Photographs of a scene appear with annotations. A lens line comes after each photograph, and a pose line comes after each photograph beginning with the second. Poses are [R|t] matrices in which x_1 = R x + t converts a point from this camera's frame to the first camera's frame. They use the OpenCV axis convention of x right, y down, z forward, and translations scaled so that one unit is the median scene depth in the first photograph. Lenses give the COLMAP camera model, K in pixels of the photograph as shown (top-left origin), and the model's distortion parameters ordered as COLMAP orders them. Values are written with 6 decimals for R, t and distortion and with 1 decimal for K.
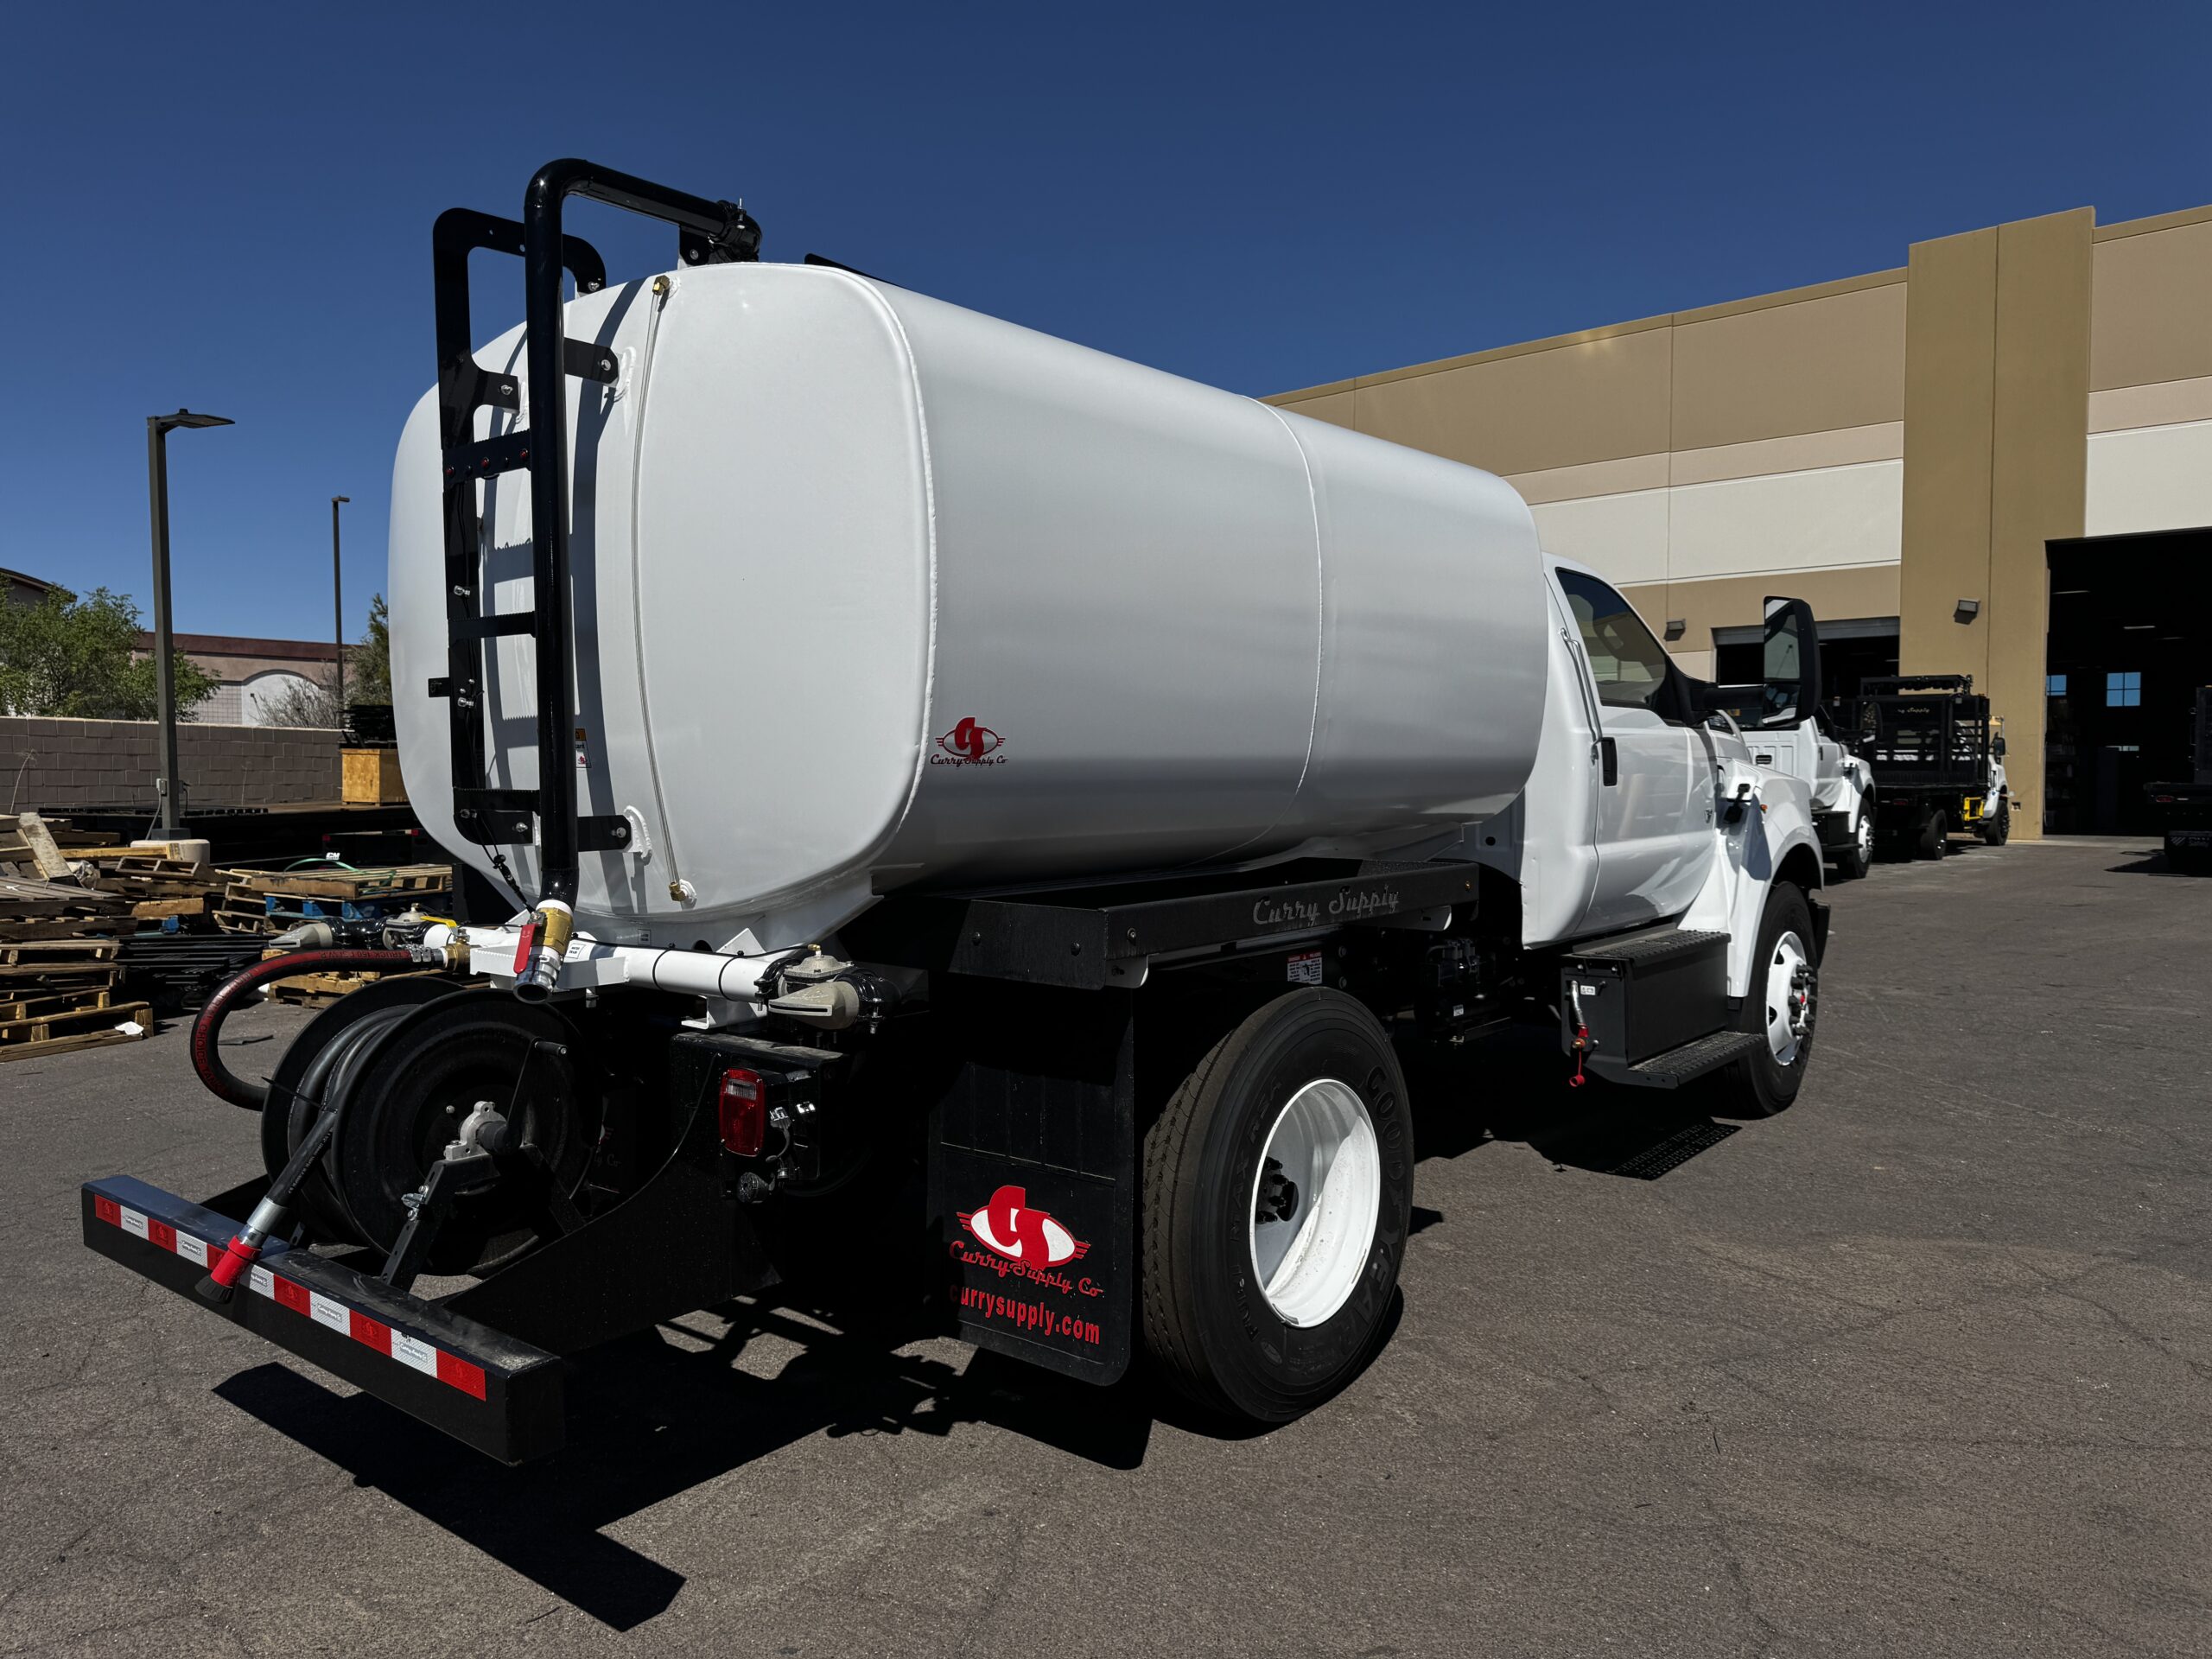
lens RADIAL K [[1604.2, 0, 1094.0], [0, 1604.2, 831.7], [0, 0, 1]] dist [0.032555, -0.042872]
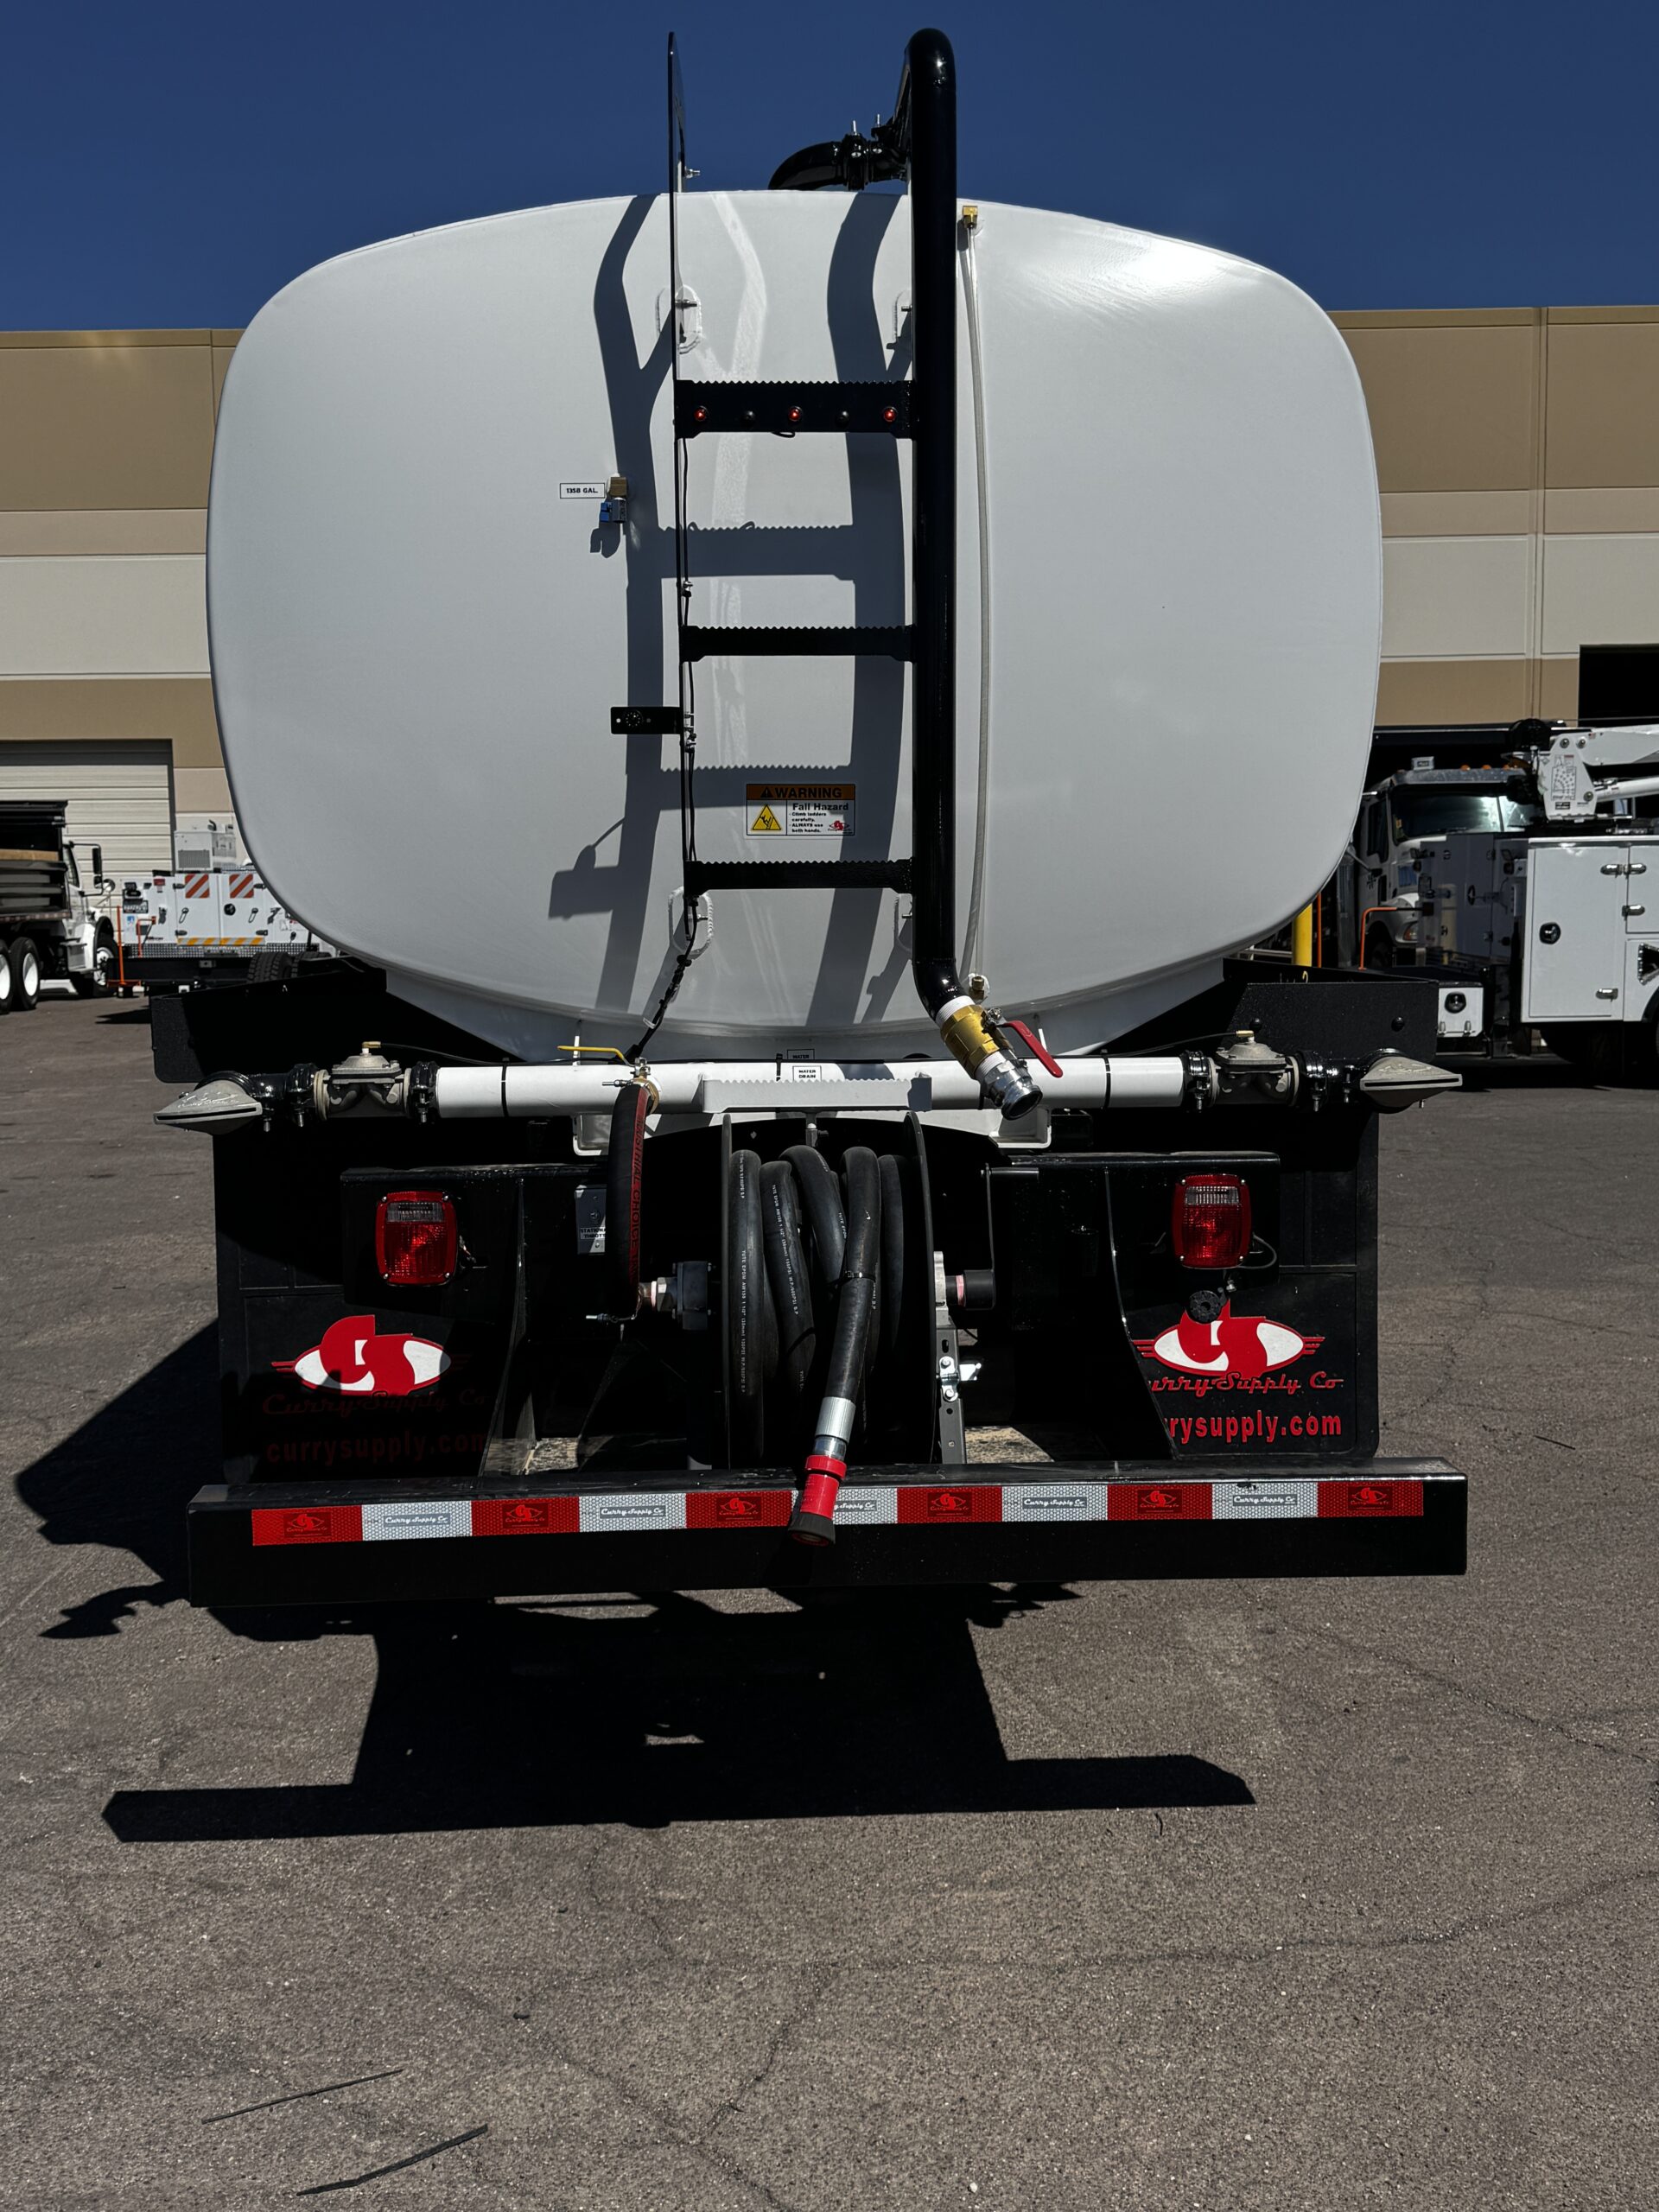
lens RADIAL K [[2034.7, 0, 791.4], [0, 2034.7, 1173.6], [0, 0, 1]] dist [0.025065, 0.000000]
pose [[0.753302, -0.099151, 0.650158, -0.988076], [0.043821, 0.993941, 0.100807, 0.021832], [-0.656213, -0.047447, 0.753082, 0.282251]]
